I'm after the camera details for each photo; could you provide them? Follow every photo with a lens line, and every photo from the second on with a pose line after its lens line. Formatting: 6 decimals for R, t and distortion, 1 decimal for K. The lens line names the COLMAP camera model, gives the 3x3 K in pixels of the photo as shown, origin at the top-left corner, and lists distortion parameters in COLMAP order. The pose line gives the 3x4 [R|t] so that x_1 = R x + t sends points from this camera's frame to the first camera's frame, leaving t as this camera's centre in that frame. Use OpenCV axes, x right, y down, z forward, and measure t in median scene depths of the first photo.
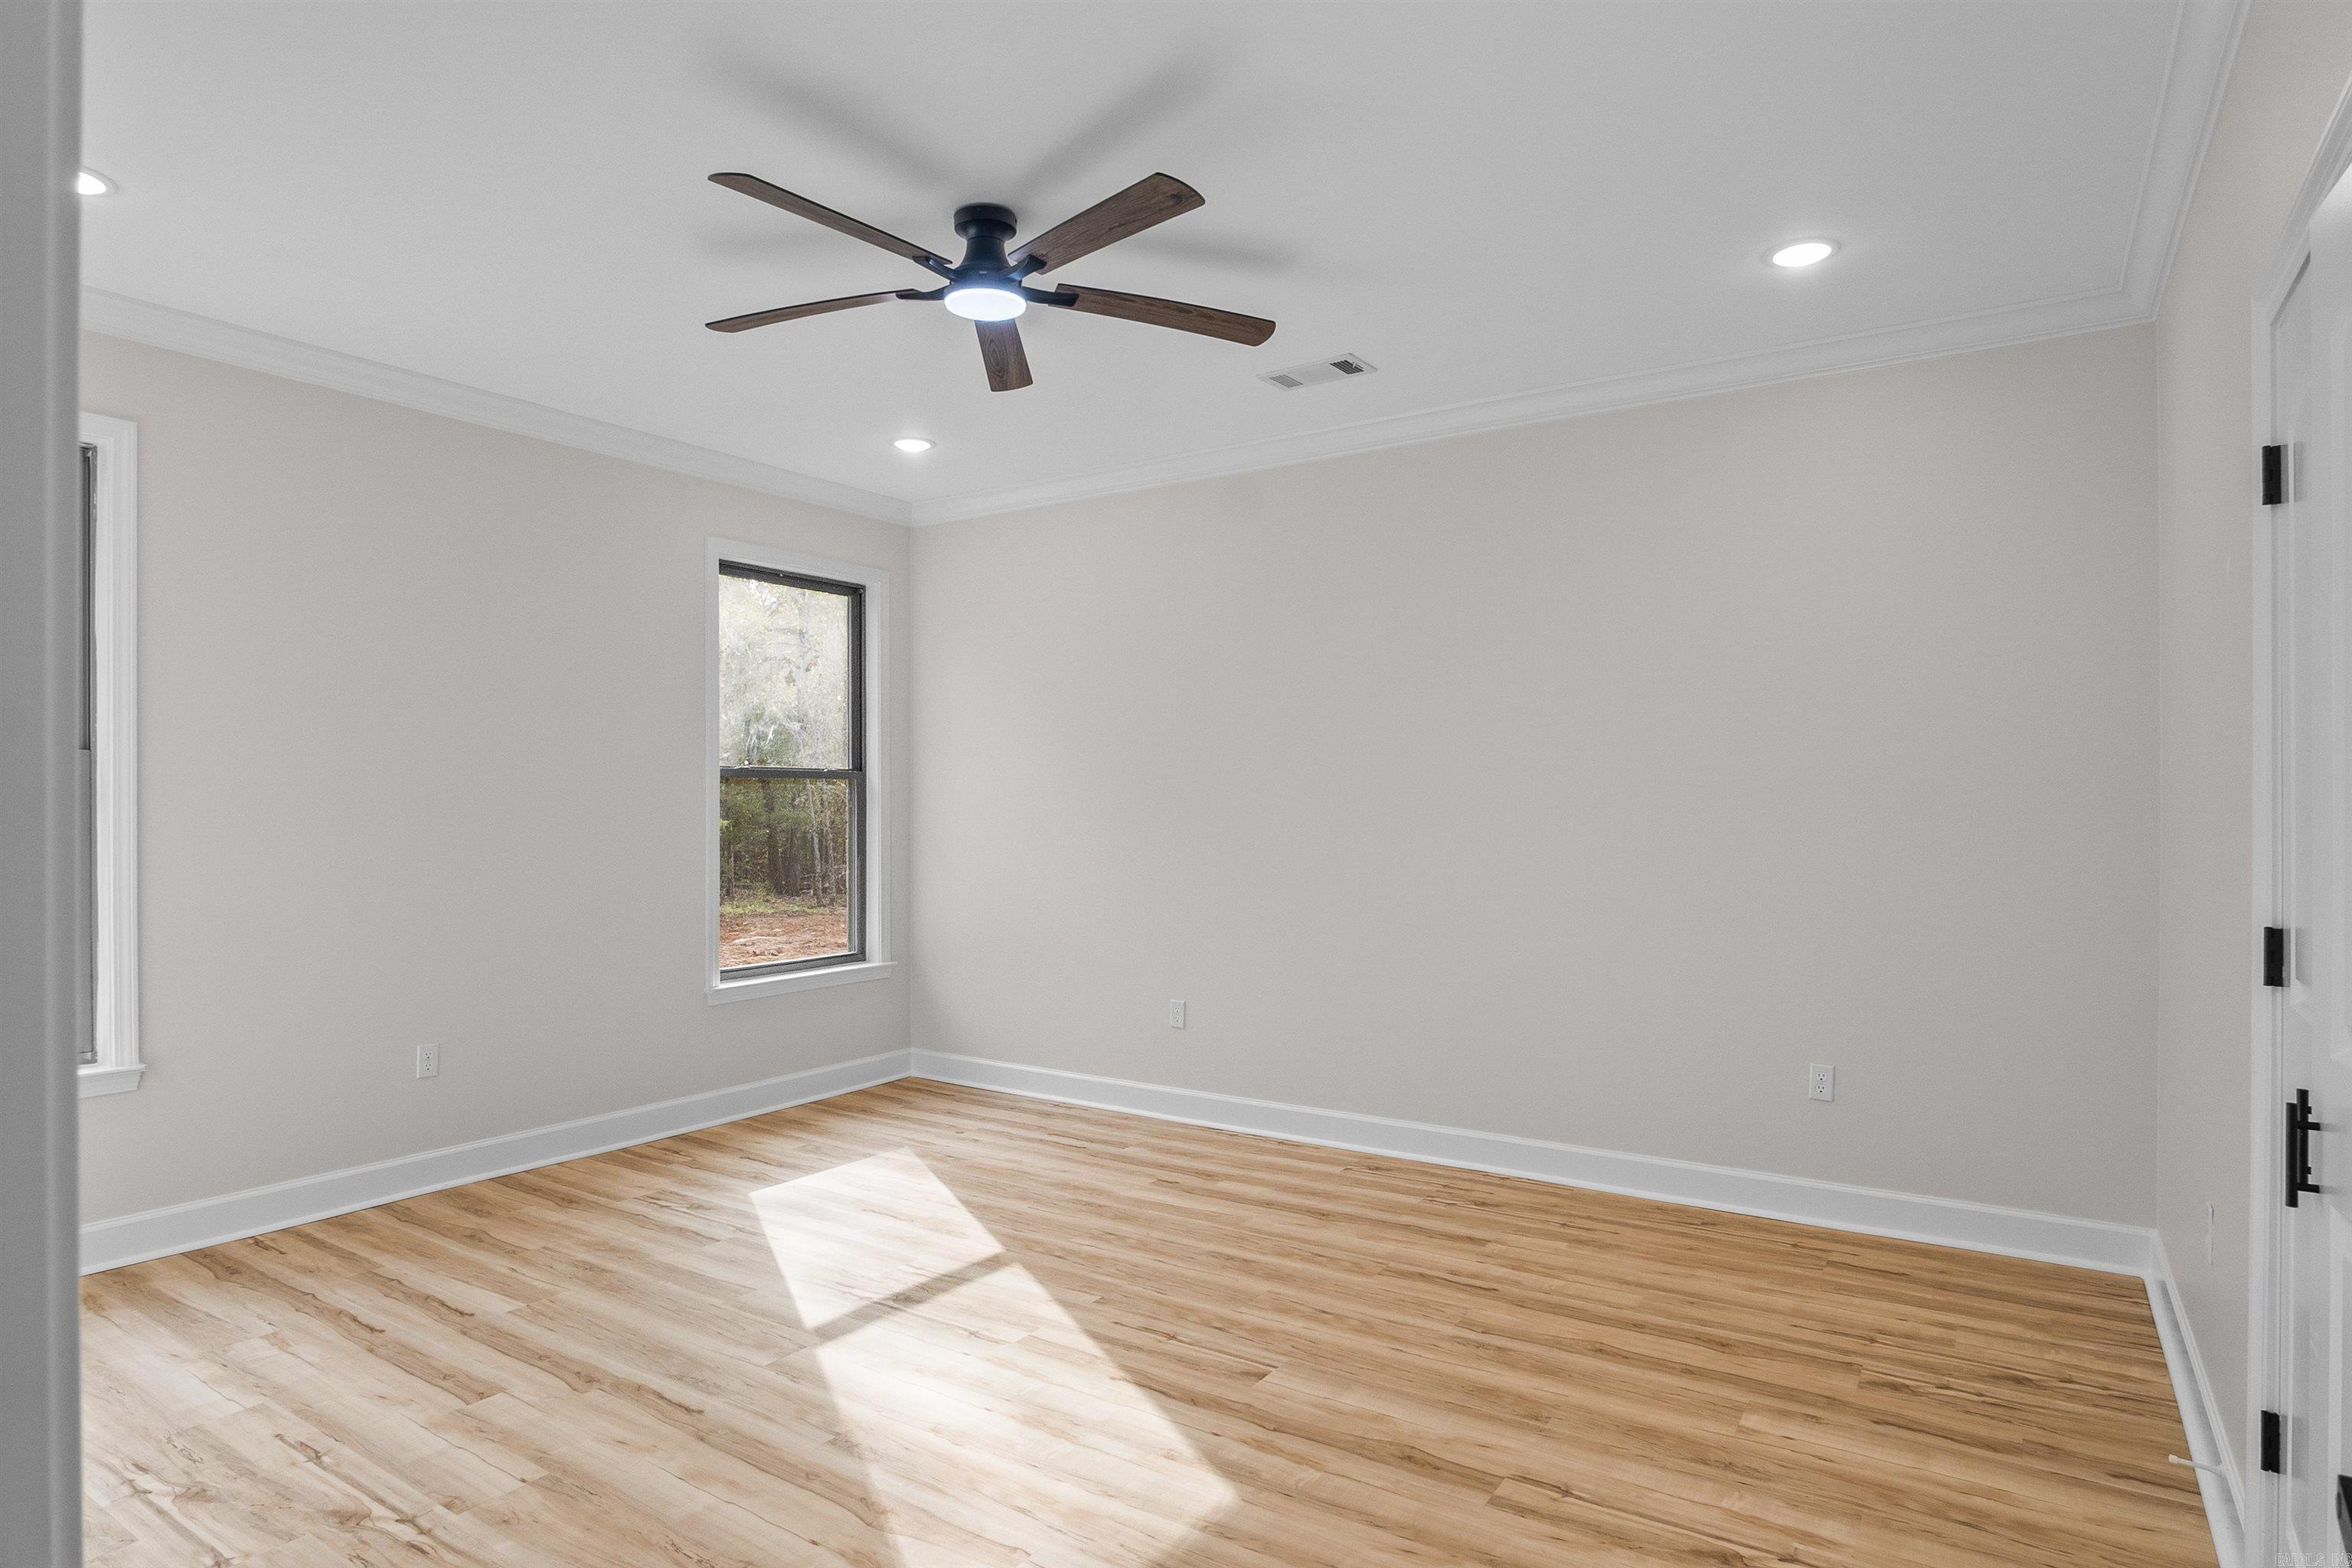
lens RADIAL K [[1259.9, 0, 1180.2], [0, 1259.9, 797.9], [0, 0, 1]] dist [-0.035945, 0.008231]
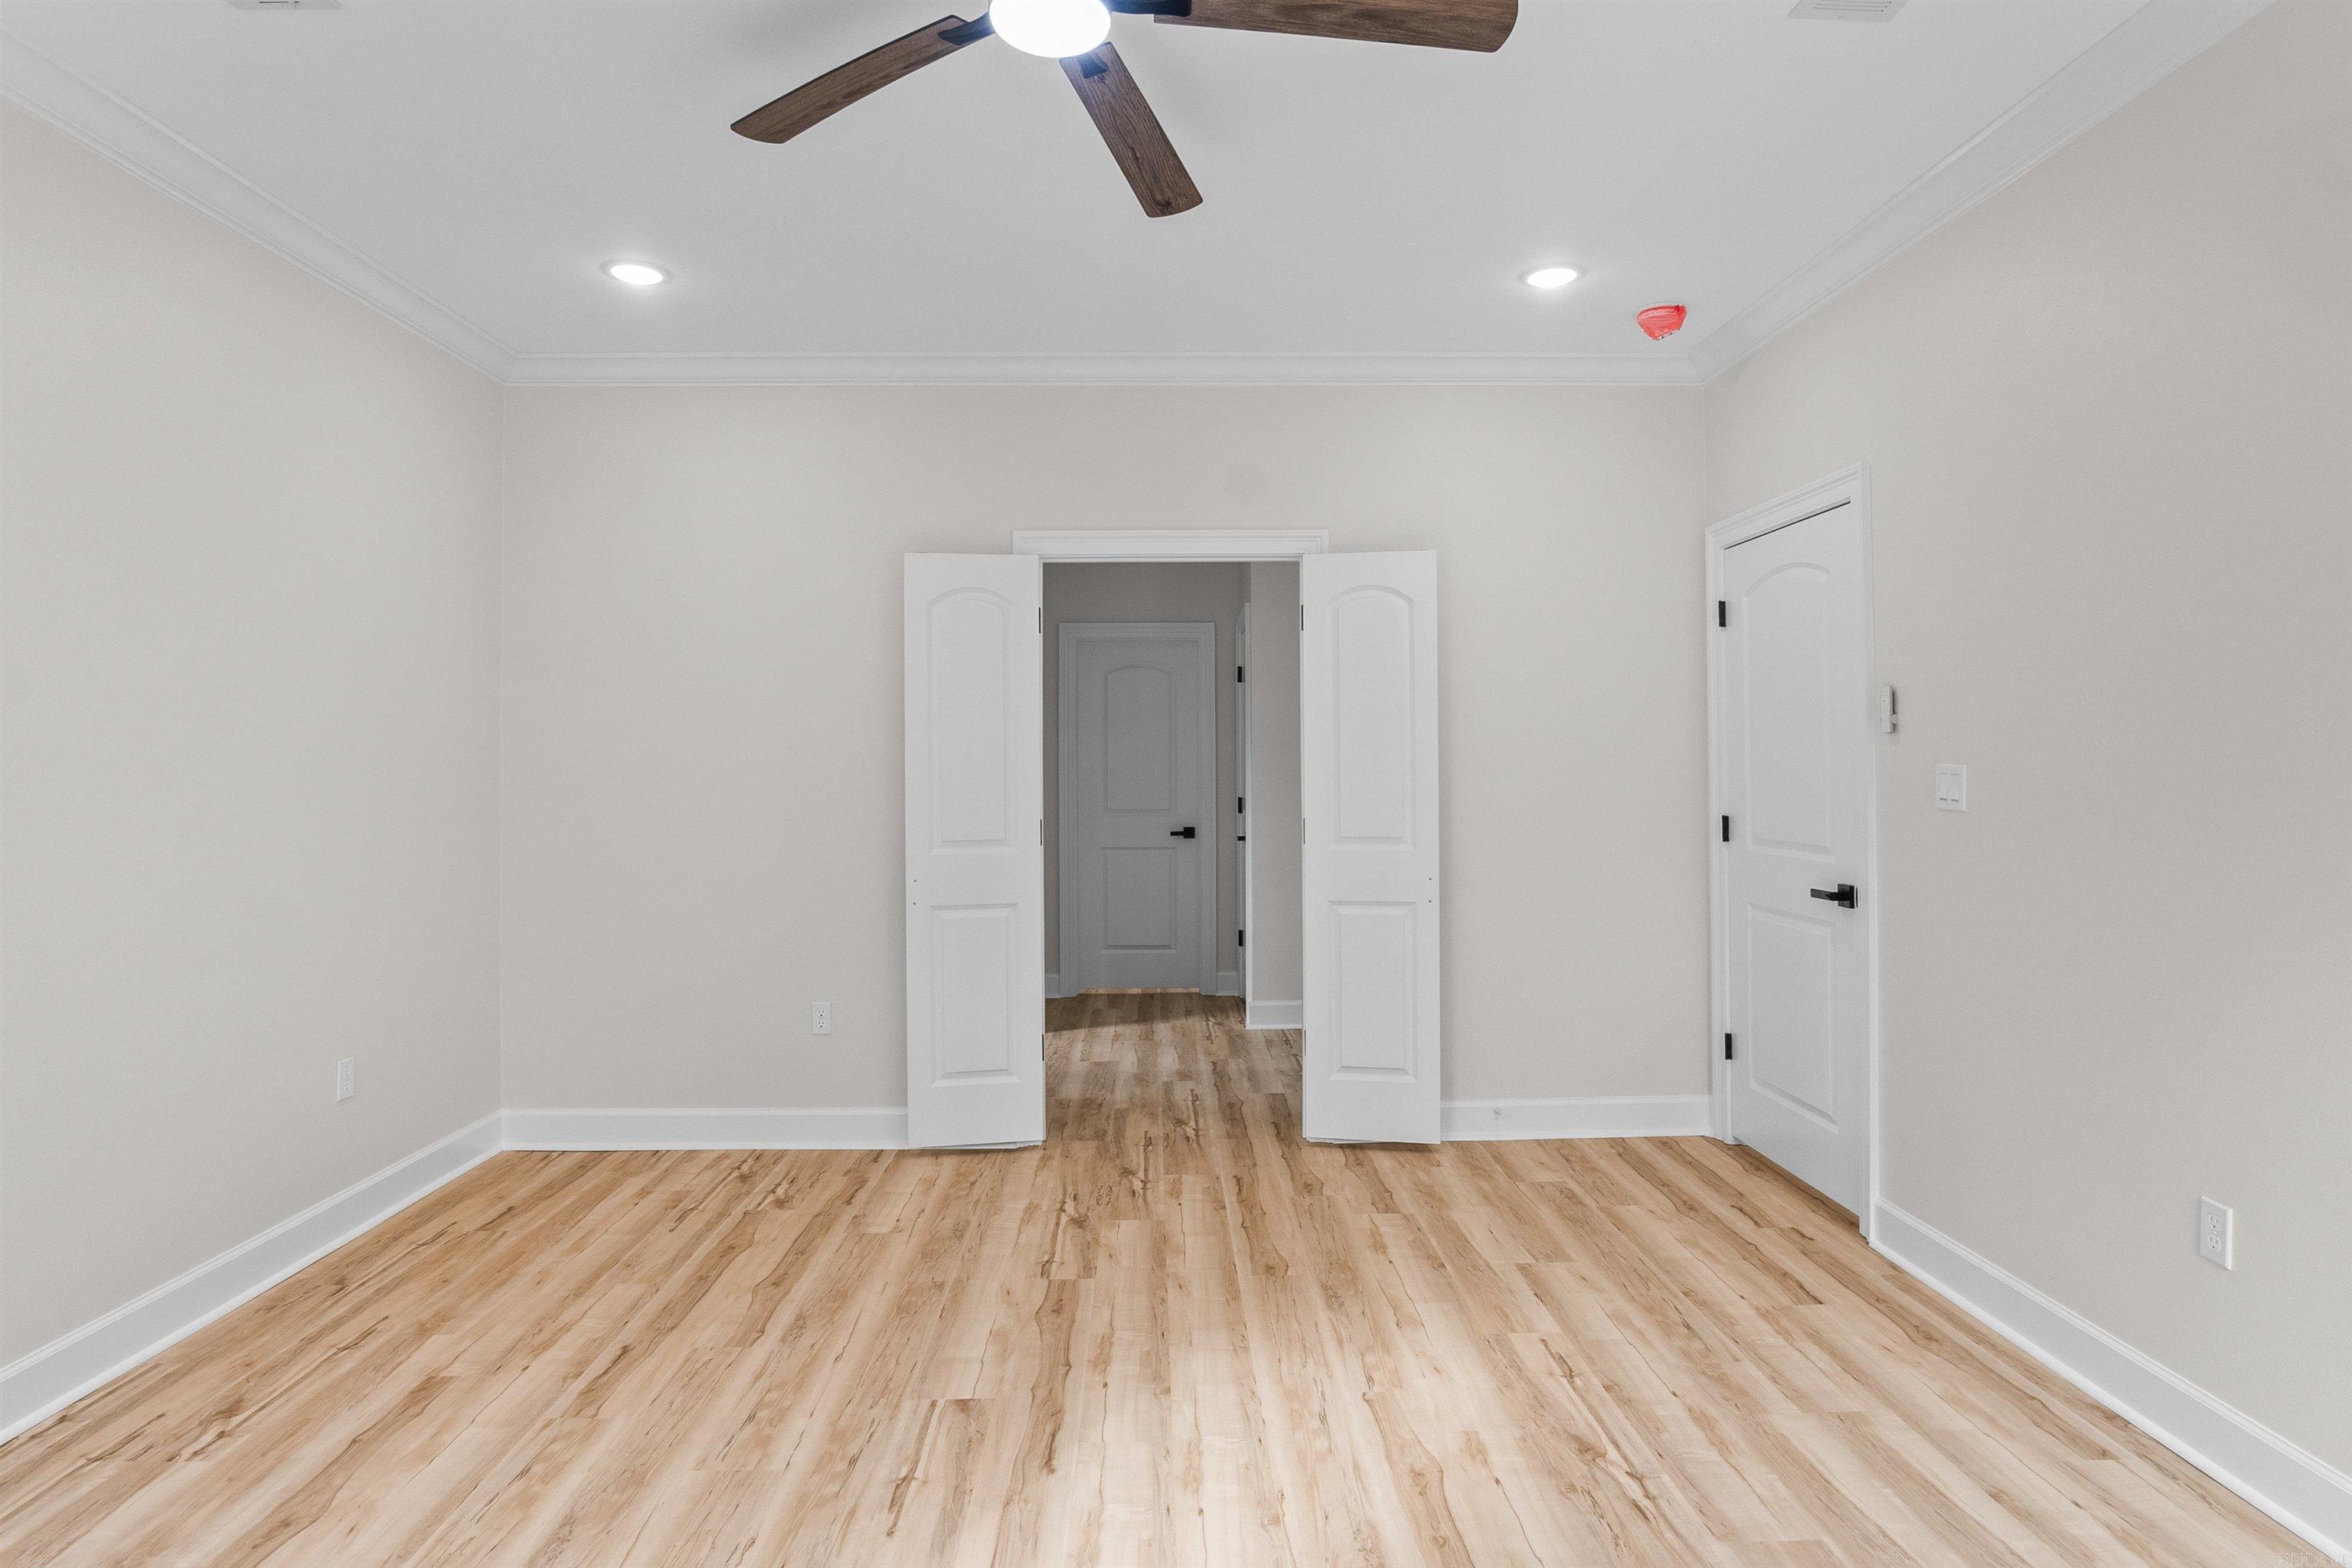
lens RADIAL K [[1259.9, 0, 1178.1], [0, 1259.9, 769.4], [0, 0, 1]] dist [-0.035945, 0.008231]
pose [[-0.565697, 0.001325, 0.824612, -0.616427], [0.001449, 0.999999, -0.000613, 0.007763], [-0.824612, 0.000848, -0.565698, 1.115804]]
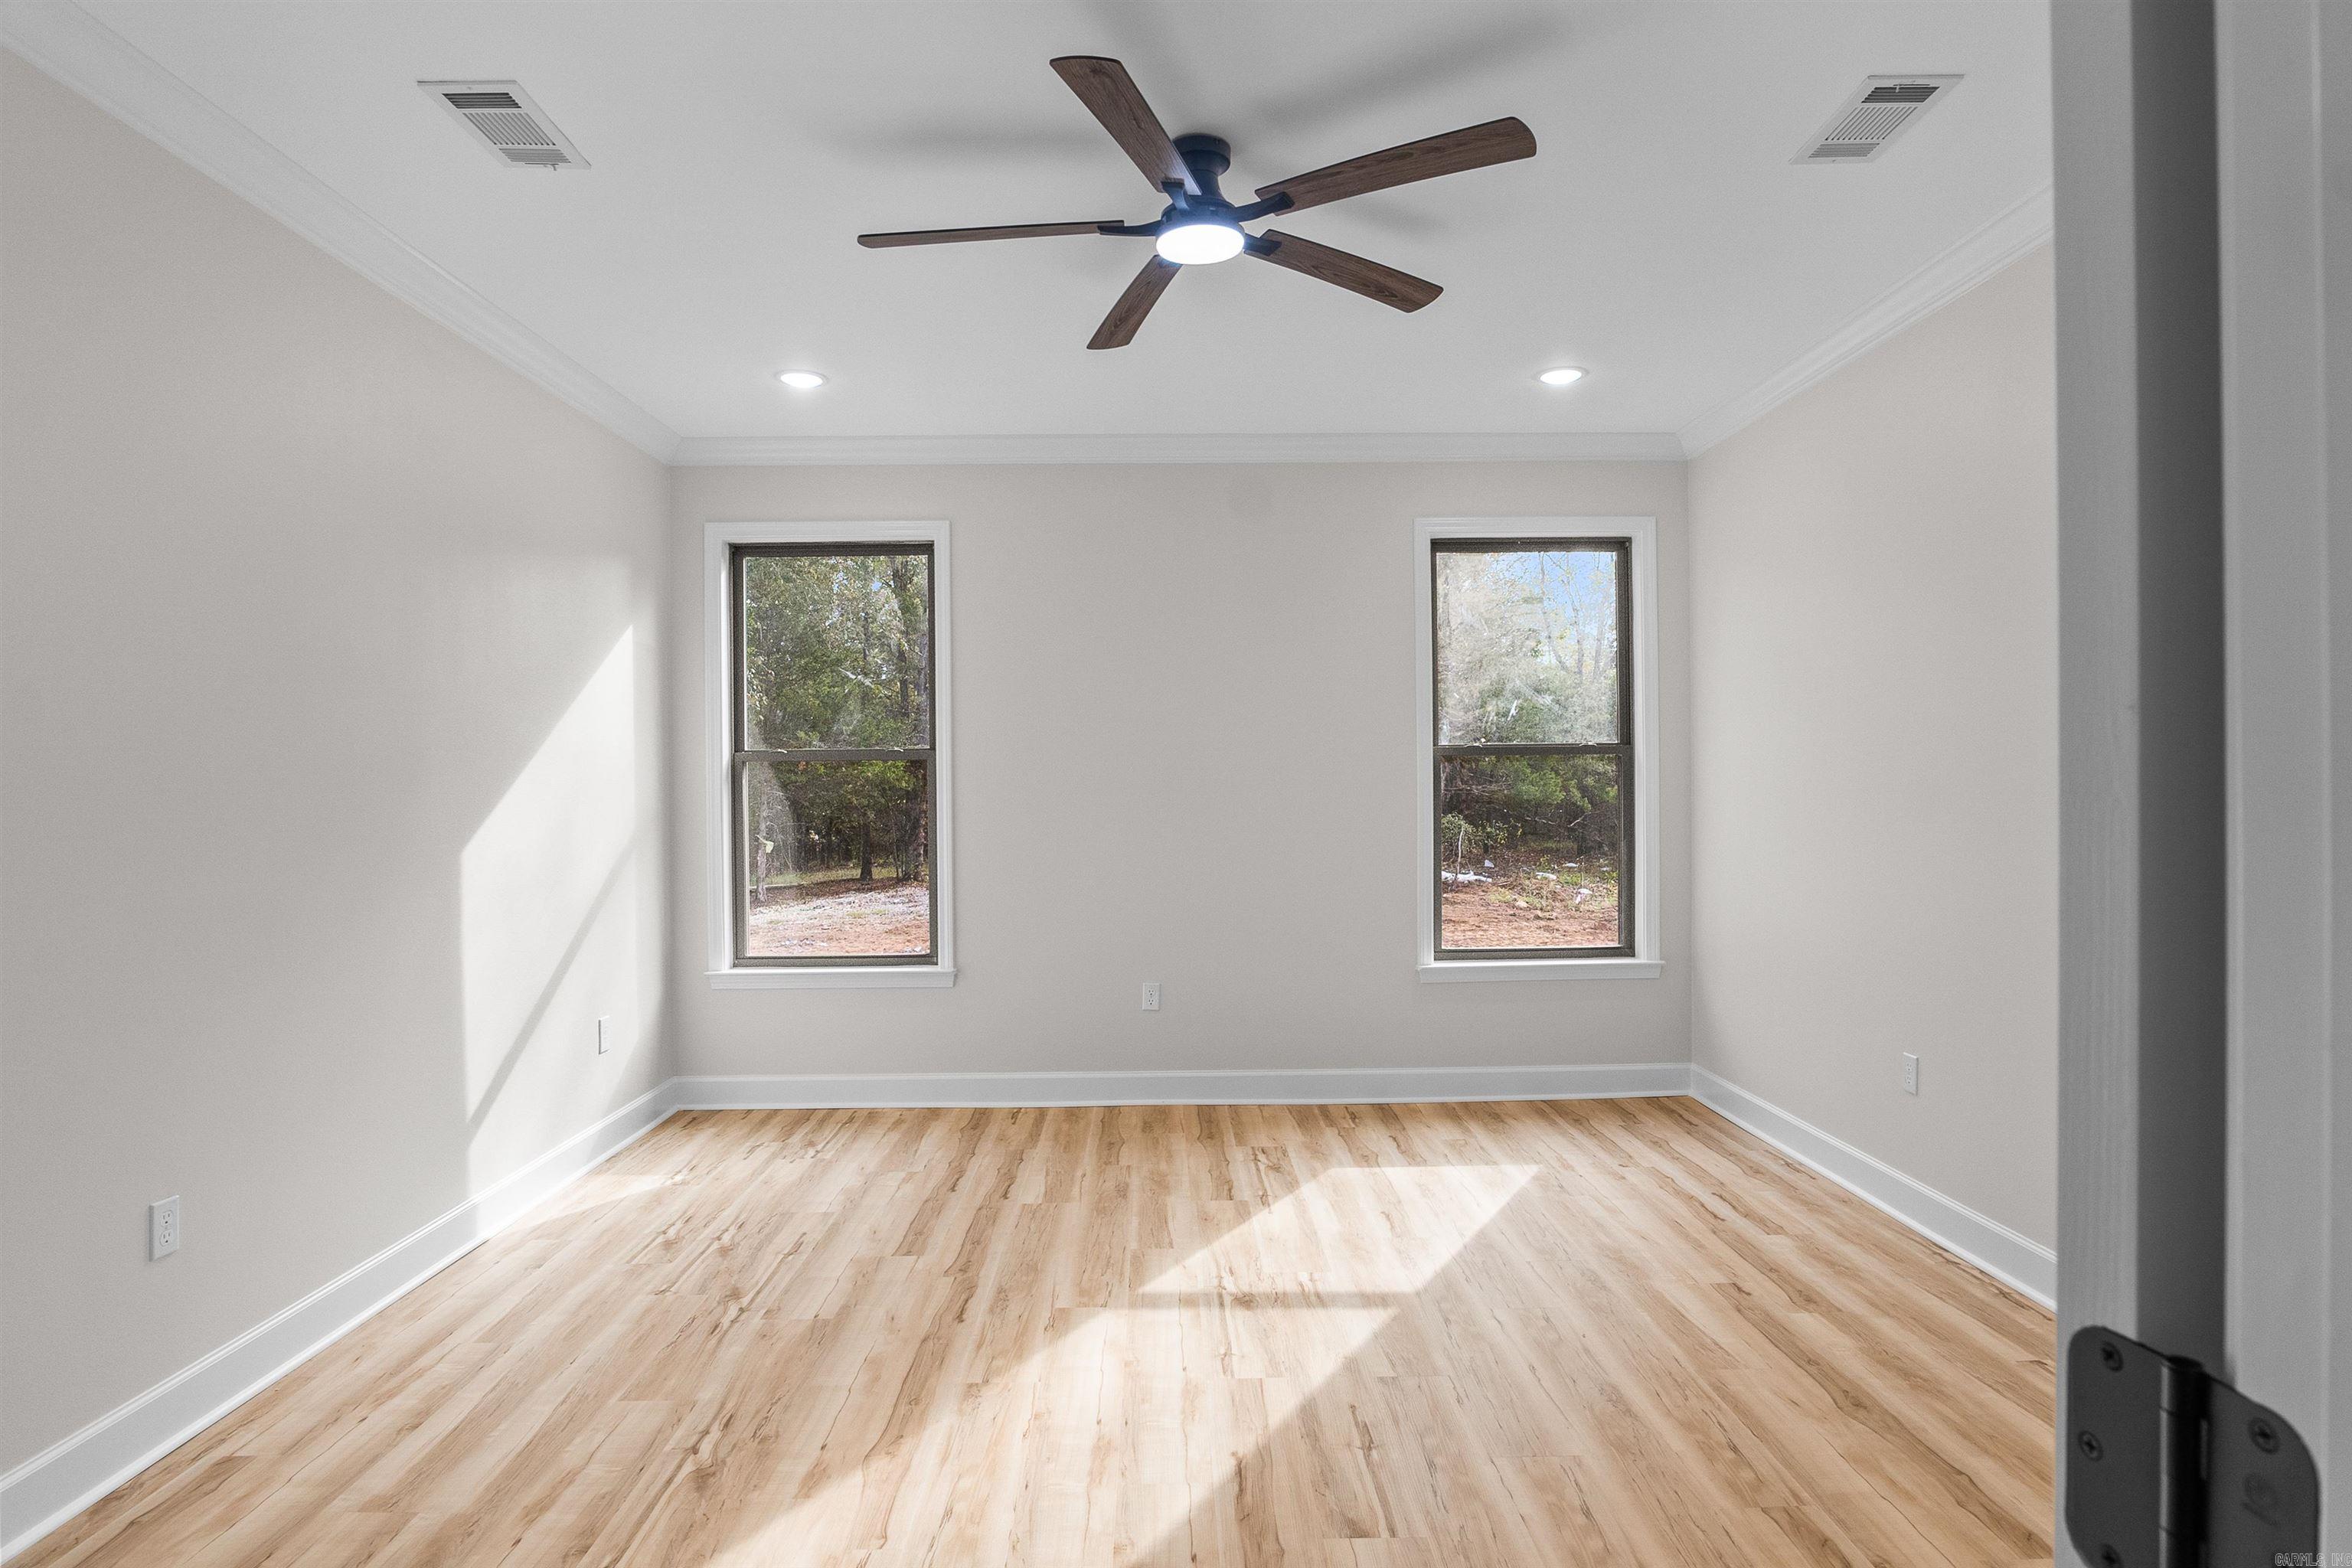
lens RADIAL K [[1259.9, 0, 1200.4], [0, 1259.9, 785.7], [0, 0, 1]] dist [-0.035945, 0.008231]
pose [[0.573581, -0.004784, -0.819135, 0.511341], [0.012441, 0.999918, 0.002872, 0.002581], [0.819055, -0.011838, 0.573594, 0.397772]]
